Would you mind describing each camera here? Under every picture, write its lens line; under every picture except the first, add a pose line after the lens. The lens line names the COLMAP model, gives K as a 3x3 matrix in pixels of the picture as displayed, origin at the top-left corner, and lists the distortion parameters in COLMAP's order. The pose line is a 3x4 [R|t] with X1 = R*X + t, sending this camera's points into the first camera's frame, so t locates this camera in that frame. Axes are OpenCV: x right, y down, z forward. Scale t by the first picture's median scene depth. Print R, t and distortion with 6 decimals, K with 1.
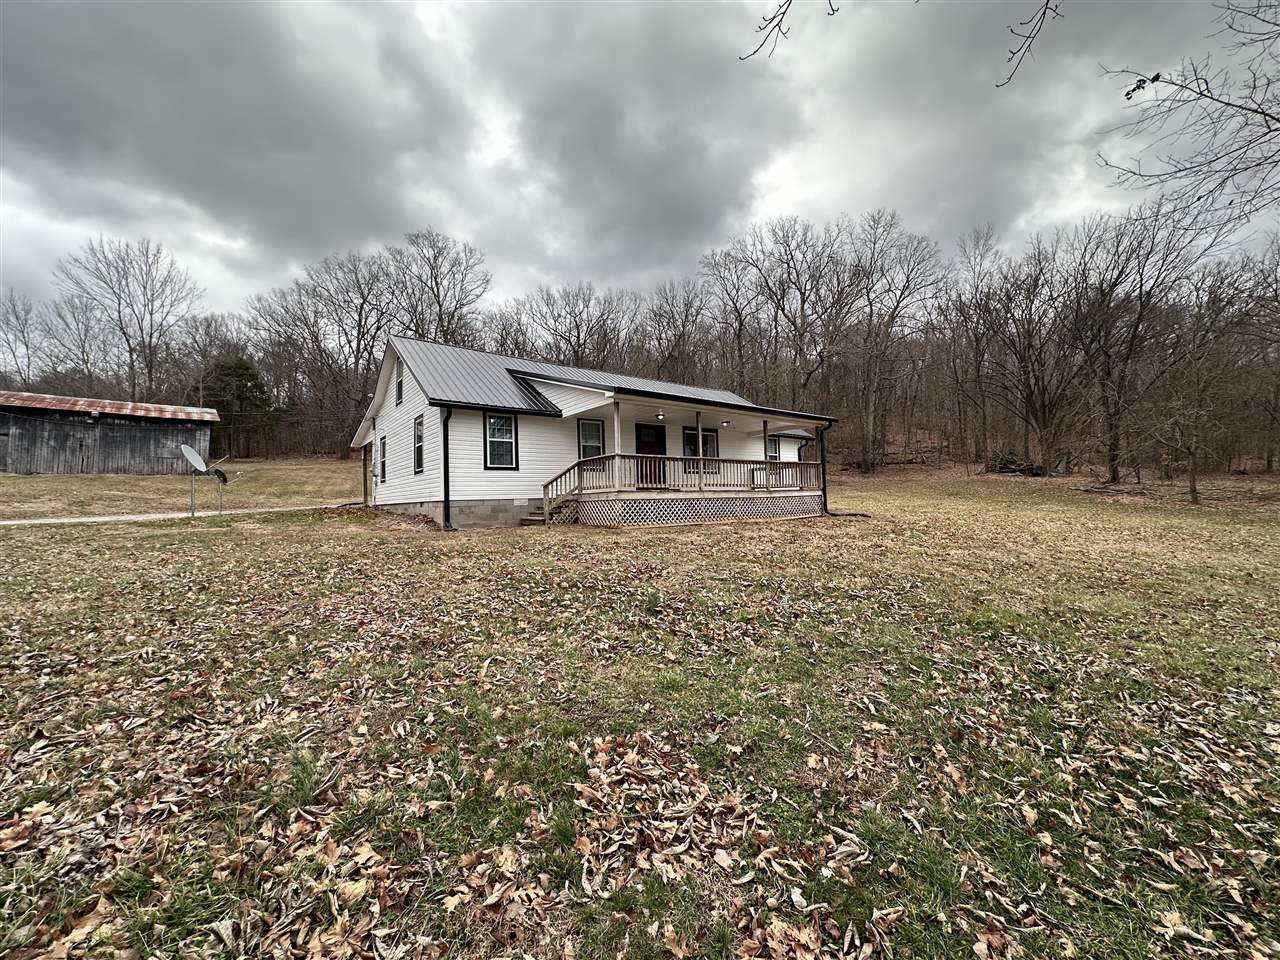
lens RADIAL K [[512.1, 0, 640.0], [0, 512.1, 480.0], [0, 0, 1]] dist [0.004529, 0.000812]
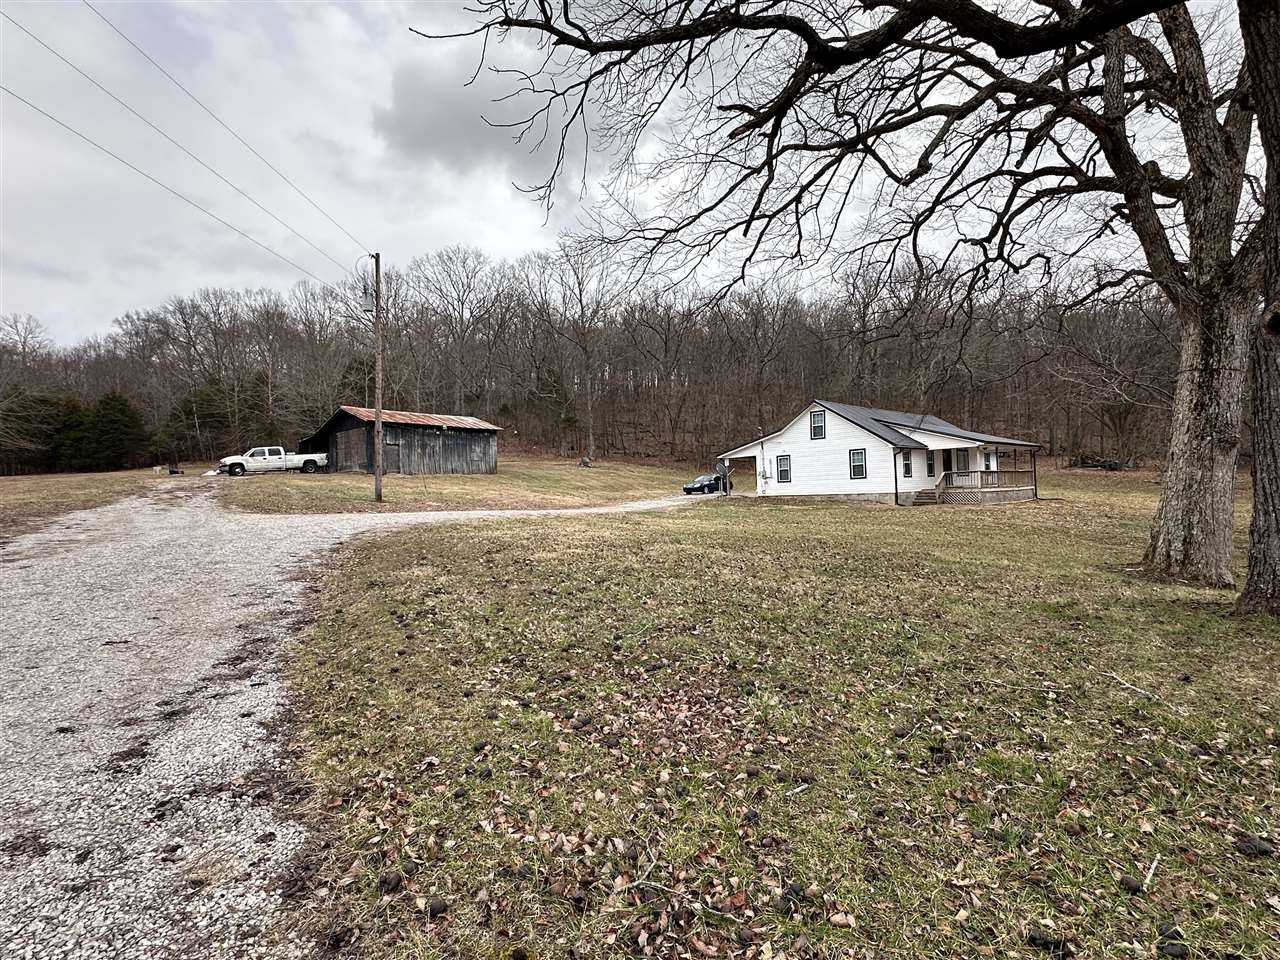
lens RADIAL K [[664.6, 0, 640.0], [0, 664.6, 480.0], [0, 0, 1]] dist [0.002702, 0.000356]
pose [[0.995547, -0.004589, 0.094155, -1.401304], [0.002549, 0.999760, 0.021779, -0.061589], [-0.094232, -0.021442, 0.995319, -1.329170]]
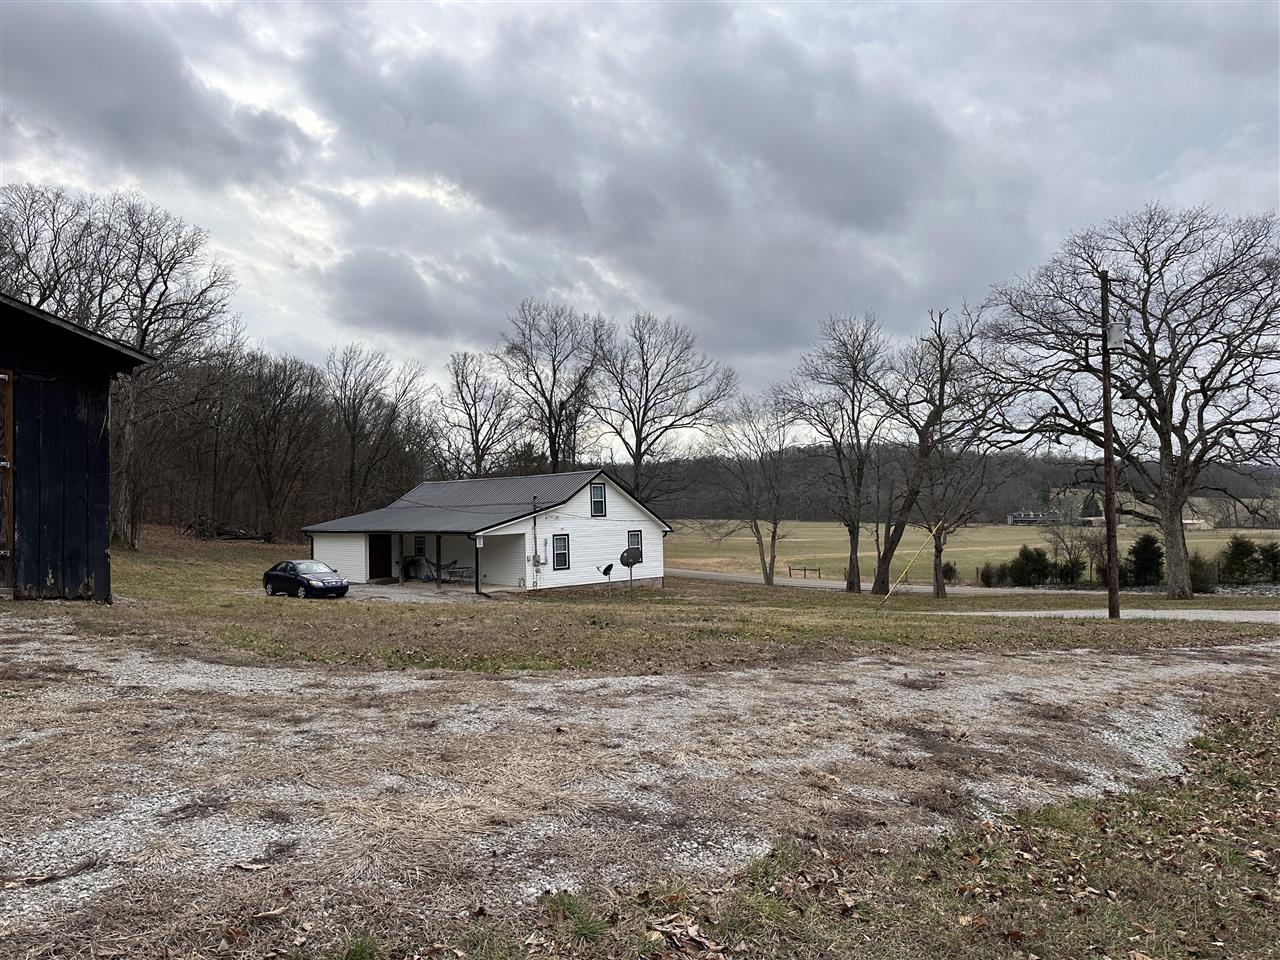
lens RADIAL K [[897.1, 0, 640.0], [0, 897.1, 480.0], [0, 0, 1]] dist [0.075021, 0.000094]
pose [[-0.137705, 0.061581, 0.988557, -3.321411], [-0.020873, 0.997663, -0.065056, -0.093029], [-0.990253, -0.029593, -0.136098, 1.337962]]
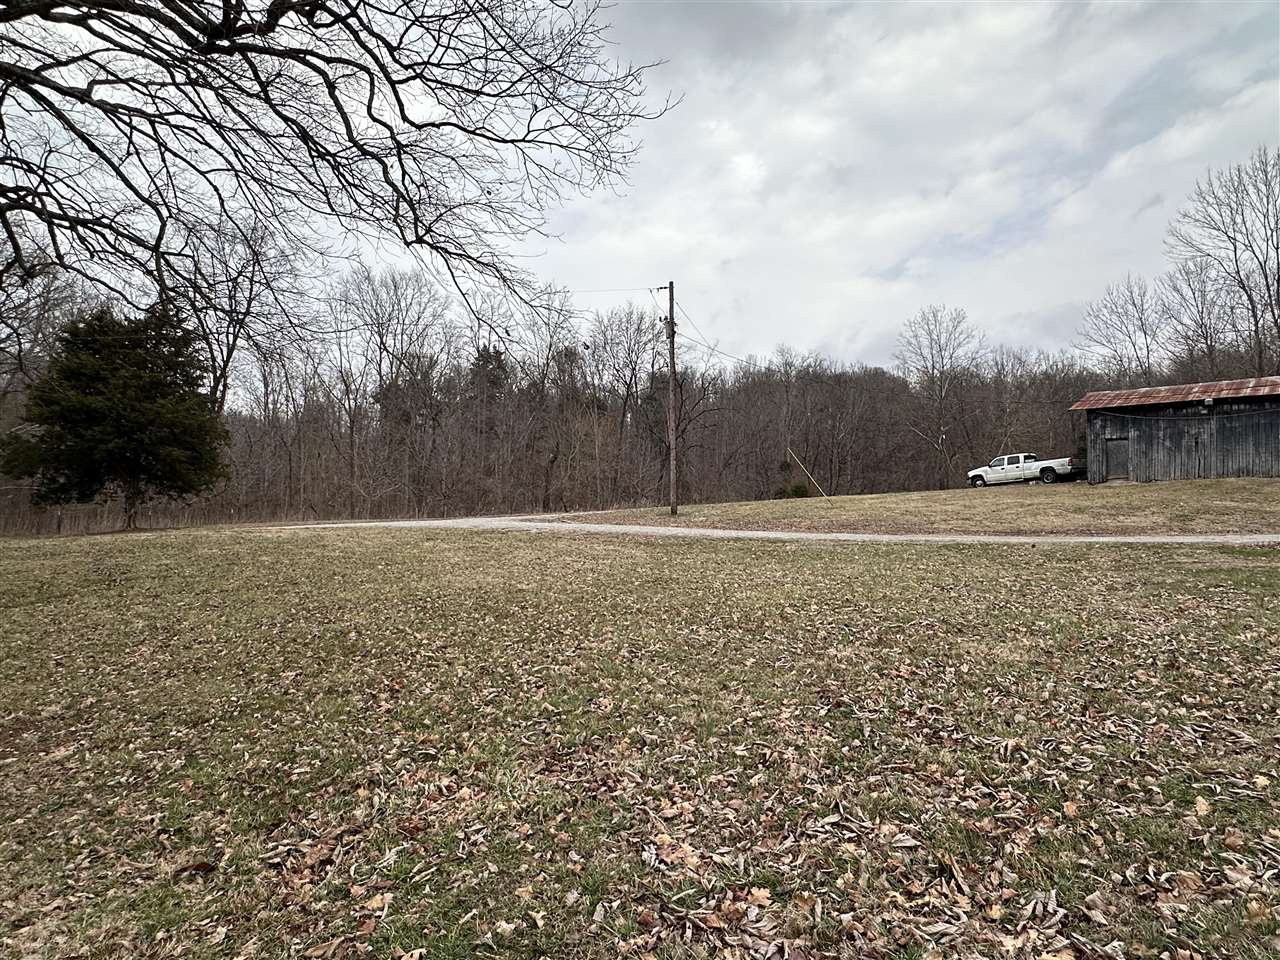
lens RADIAL K [[747.6, 0, 640.0], [0, 747.6, 480.0], [0, 0, 1]] dist [0.008258, 0.001406]
pose [[0.070847, -0.036428, -0.996822, 0.017446], [0.036476, 0.998759, -0.033906, -0.004961], [0.996820, -0.033958, 0.072088, 0.110272]]
